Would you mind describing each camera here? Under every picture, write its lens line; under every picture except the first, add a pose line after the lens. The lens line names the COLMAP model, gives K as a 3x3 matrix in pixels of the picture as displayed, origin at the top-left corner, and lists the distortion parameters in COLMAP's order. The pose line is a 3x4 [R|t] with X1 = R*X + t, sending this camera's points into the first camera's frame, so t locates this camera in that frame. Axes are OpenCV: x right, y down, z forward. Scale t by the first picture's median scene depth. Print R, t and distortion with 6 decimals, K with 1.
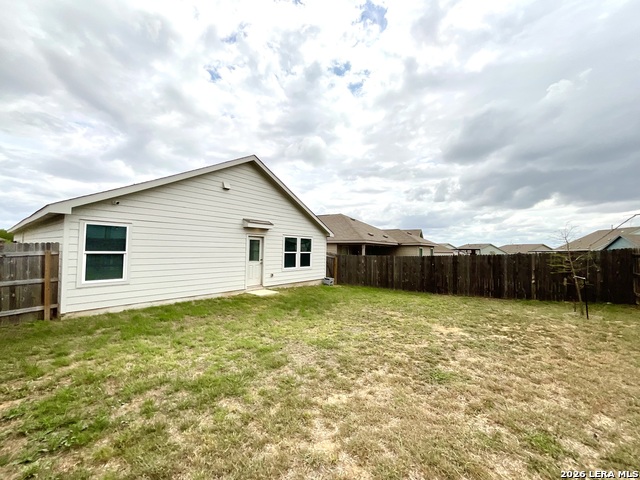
lens RADIAL K [[258.2, 0, 319.7], [0, 258.2, 241.7], [0, 0, 1]] dist [-0.000879, 0.000507]
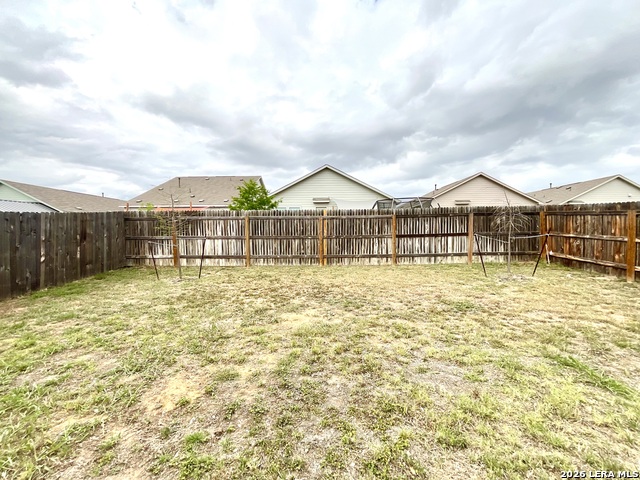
lens RADIAL K [[258.2, 0, 319.7], [0, 258.2, 241.7], [0, 0, 1]] dist [-0.000879, 0.000507]
pose [[-0.596538, -0.038841, 0.801644, -0.033020], [-0.032889, 0.999172, 0.023938, 0.075332], [-0.801910, -0.012085, -0.597322, 0.803067]]
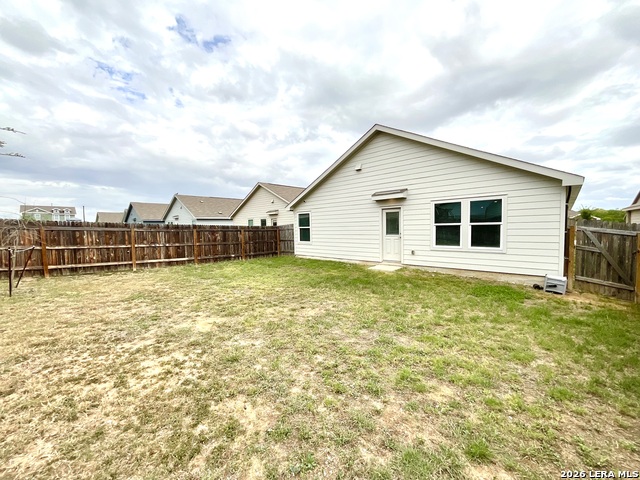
lens RADIAL K [[258.2, 0, 319.7], [0, 258.2, 241.7], [0, 0, 1]] dist [-0.000879, 0.000507]
pose [[-0.095312, 0.038427, -0.994705, 0.715759], [0.047502, 0.998292, 0.034014, 0.056421], [0.994313, -0.044009, -0.096975, 0.838131]]
